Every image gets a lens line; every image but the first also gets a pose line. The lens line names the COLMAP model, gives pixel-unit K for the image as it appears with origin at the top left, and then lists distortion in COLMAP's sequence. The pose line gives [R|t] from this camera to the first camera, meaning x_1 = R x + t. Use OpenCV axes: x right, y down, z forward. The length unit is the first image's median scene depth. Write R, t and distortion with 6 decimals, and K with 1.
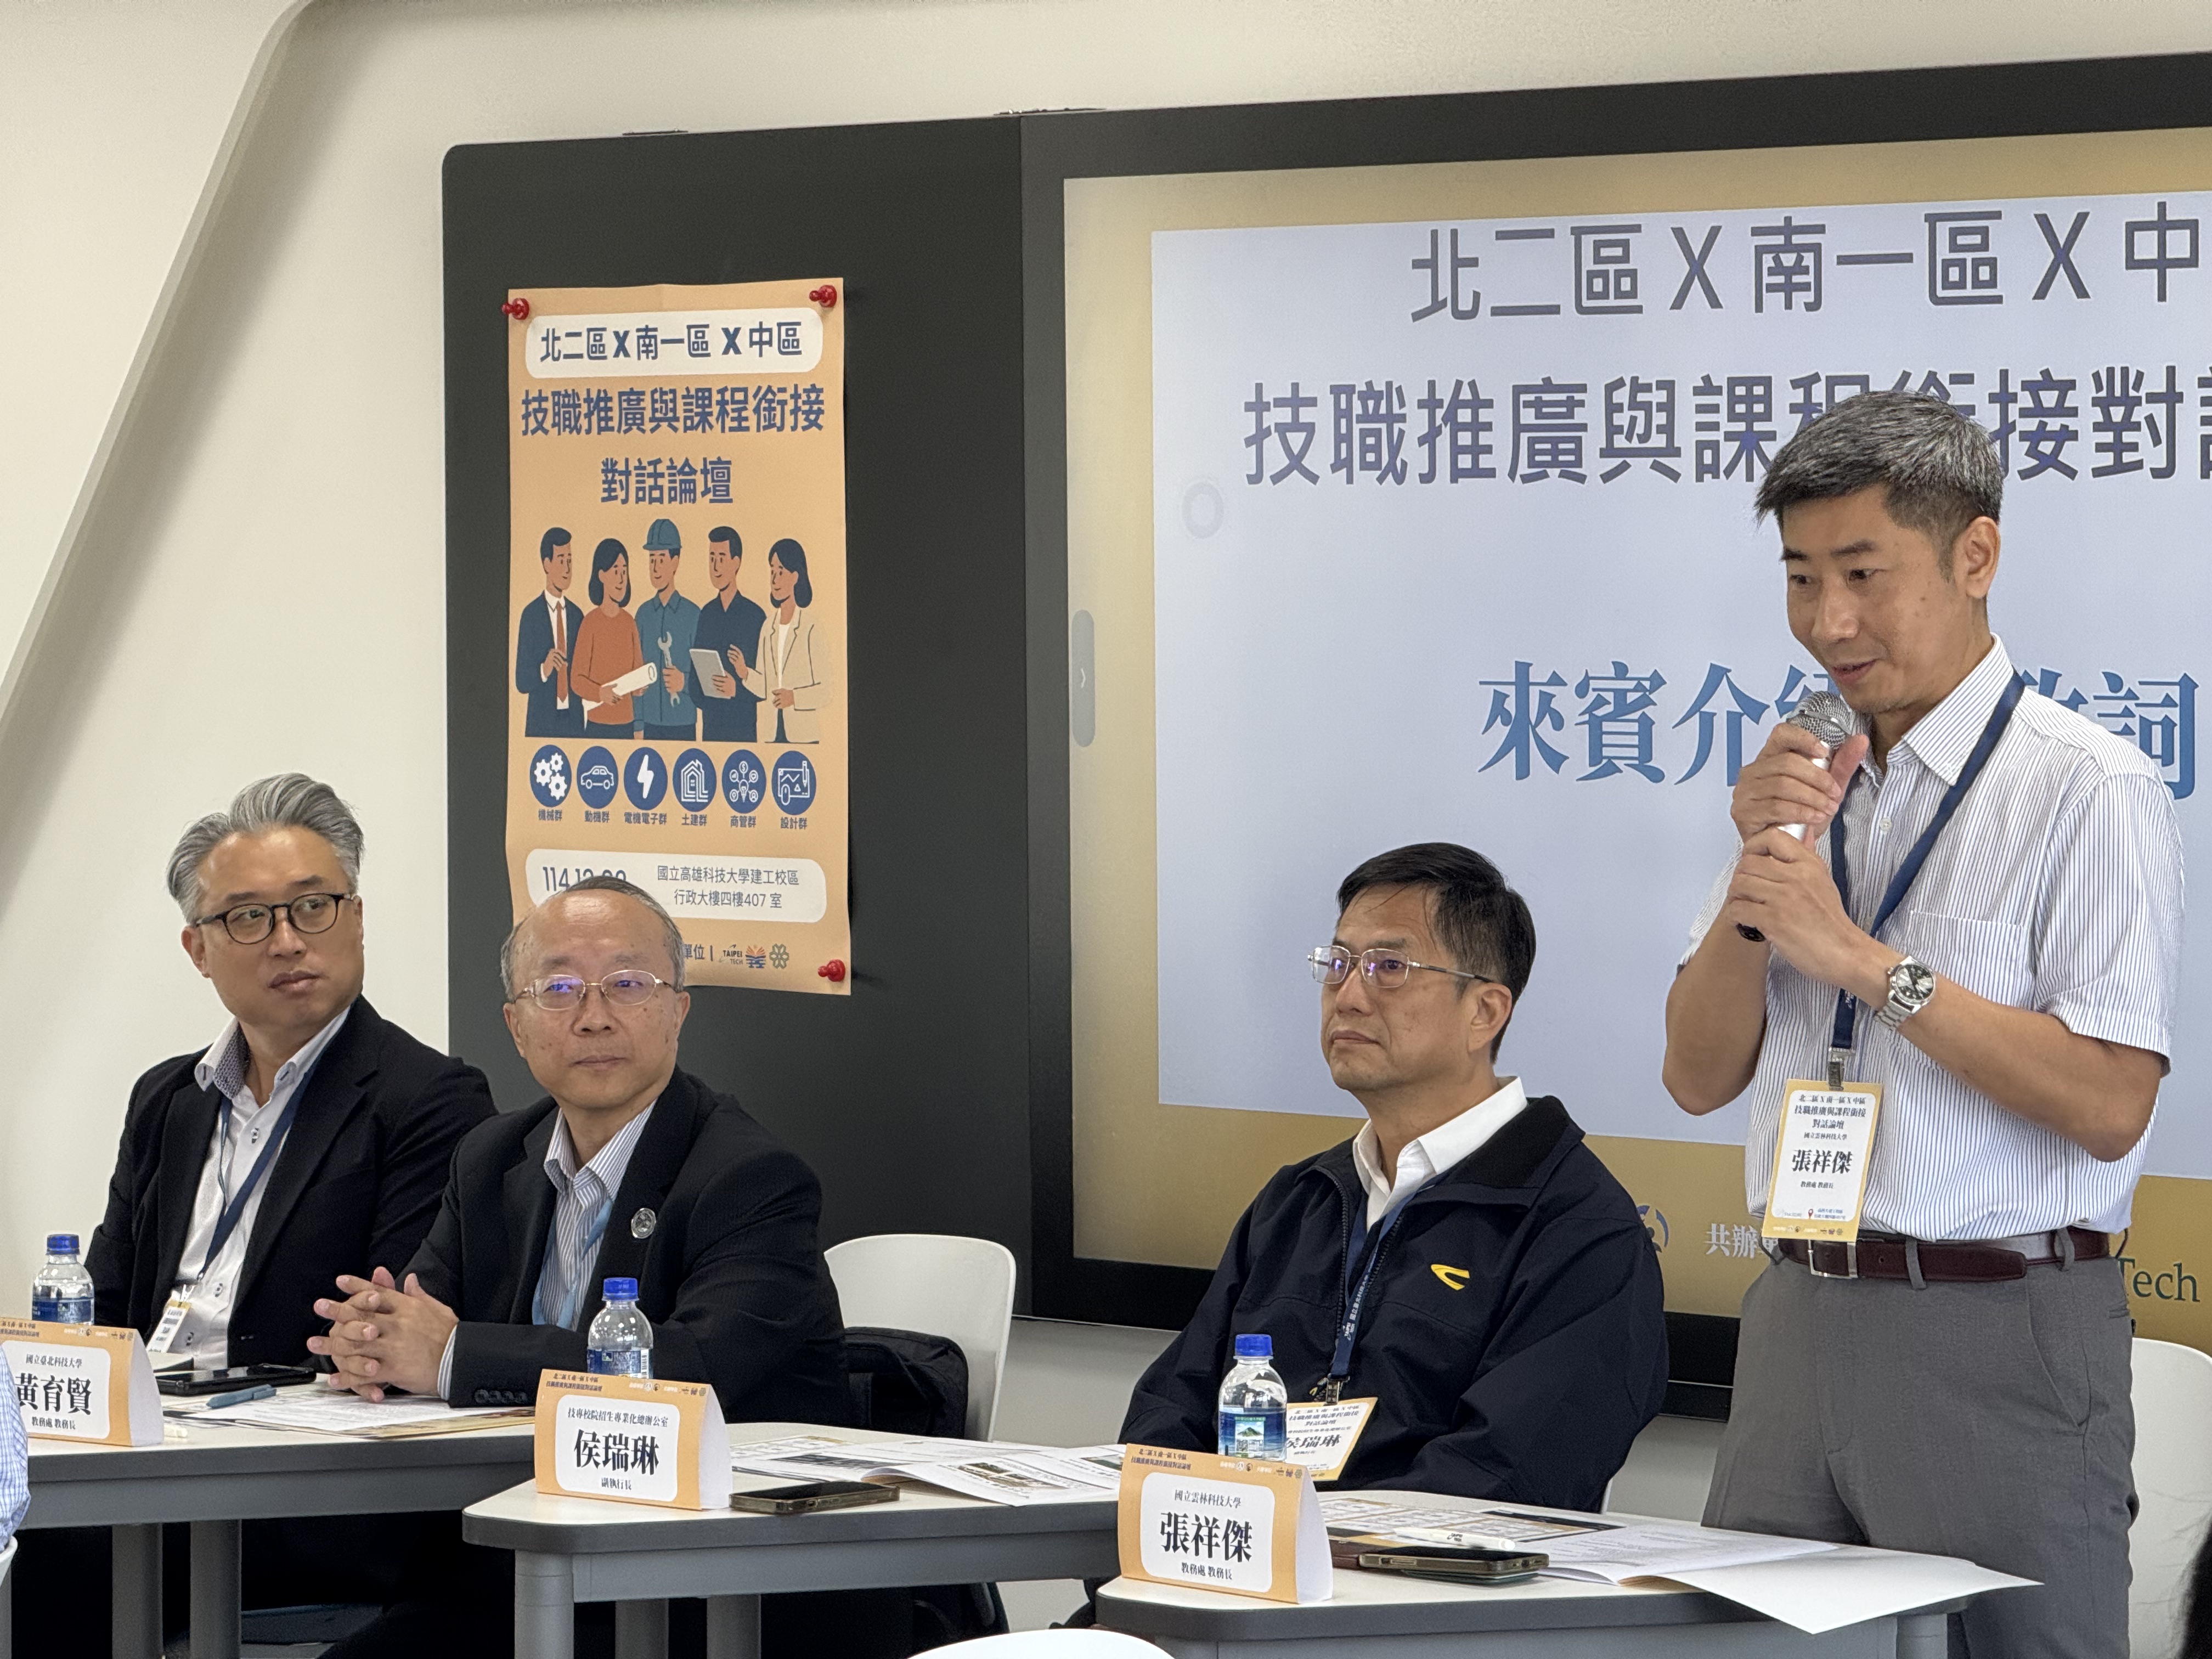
lens RADIAL K [[7632.6, 0, 1110.0], [0, 7632.6, 837.6], [0, 0, 1]] dist [0.229944, 0.000000]
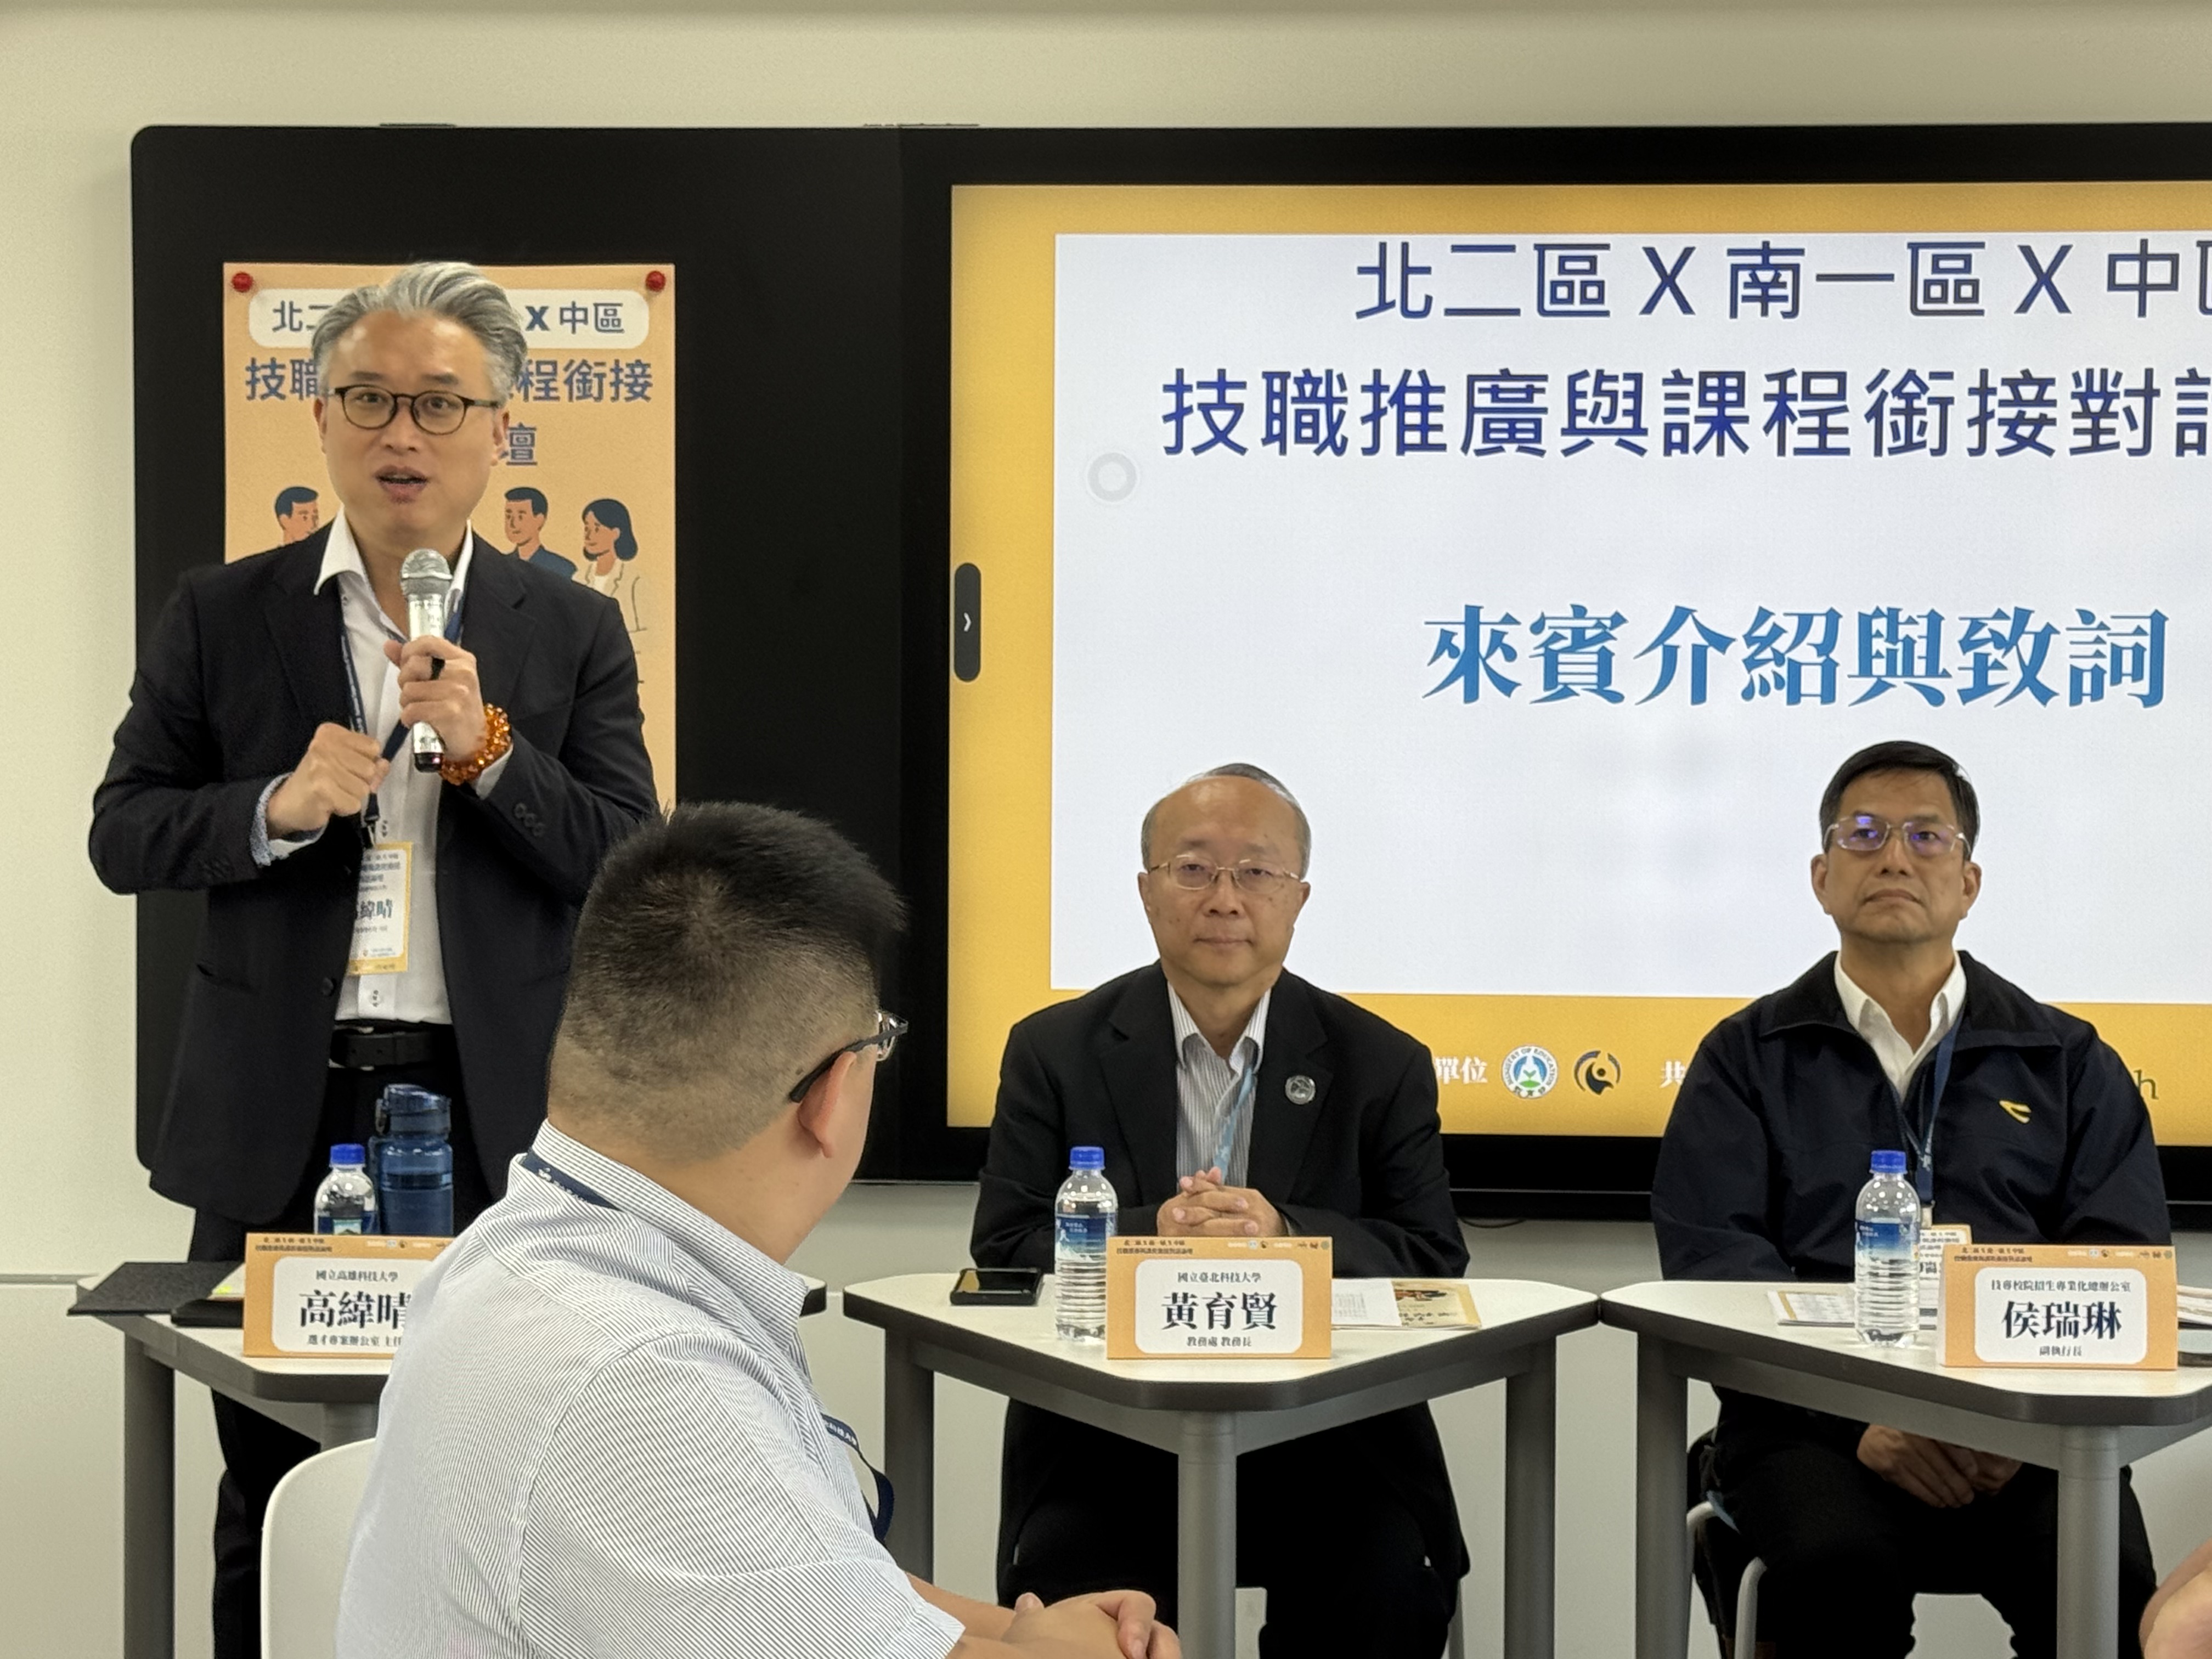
lens RADIAL K [[4363.1, 0, 1088.8], [0, 4363.1, 845.4], [0, 0, 1]] dist [0.140864, 0.000000]
pose [[0.765651, -0.020013, 0.642945, -0.433874], [0.018592, 0.999787, 0.008979, 0.007525], [-0.642988, 0.005079, 0.765860, 0.509066]]
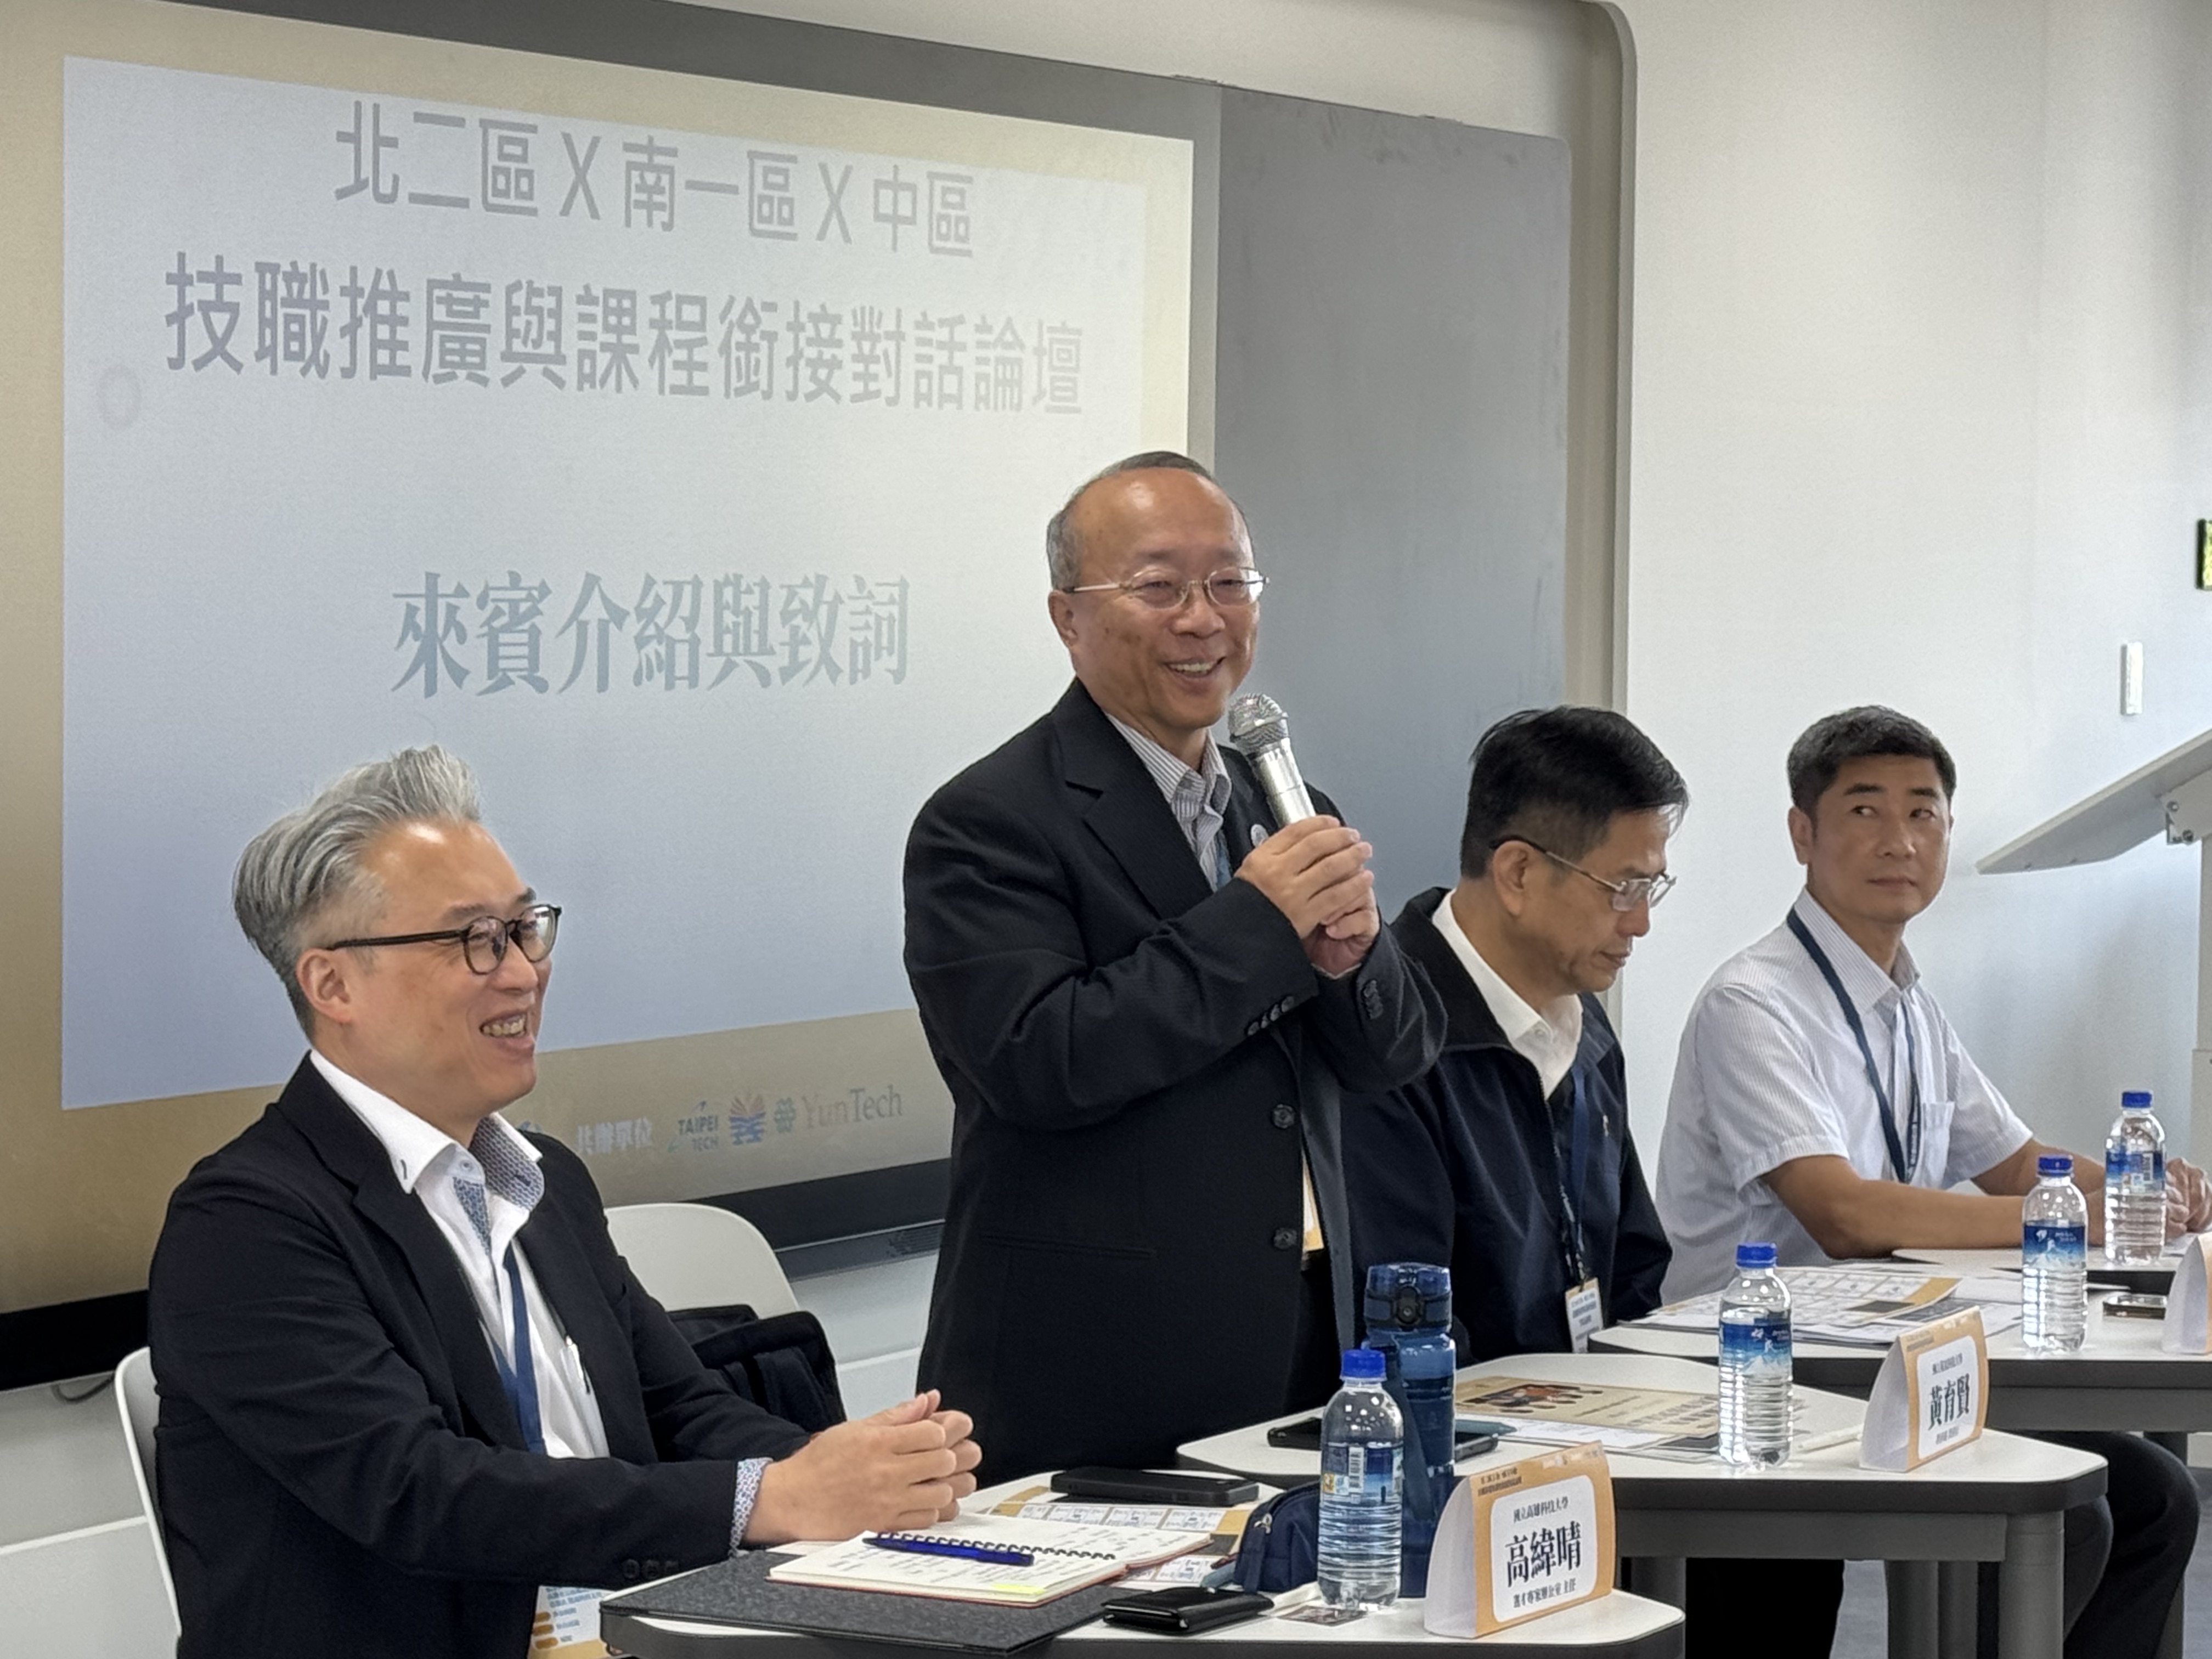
lens RADIAL K [[5592.5, 0, 1109.7], [0, 5592.5, 831.1], [0, 0, 1]] dist [0.208790, 0.000000]
pose [[-0.211229, -0.047974, 0.976259, -0.641814], [0.034956, 0.997785, 0.056595, -0.027343], [-0.976811, 0.046080, -0.209084, 1.059779]]
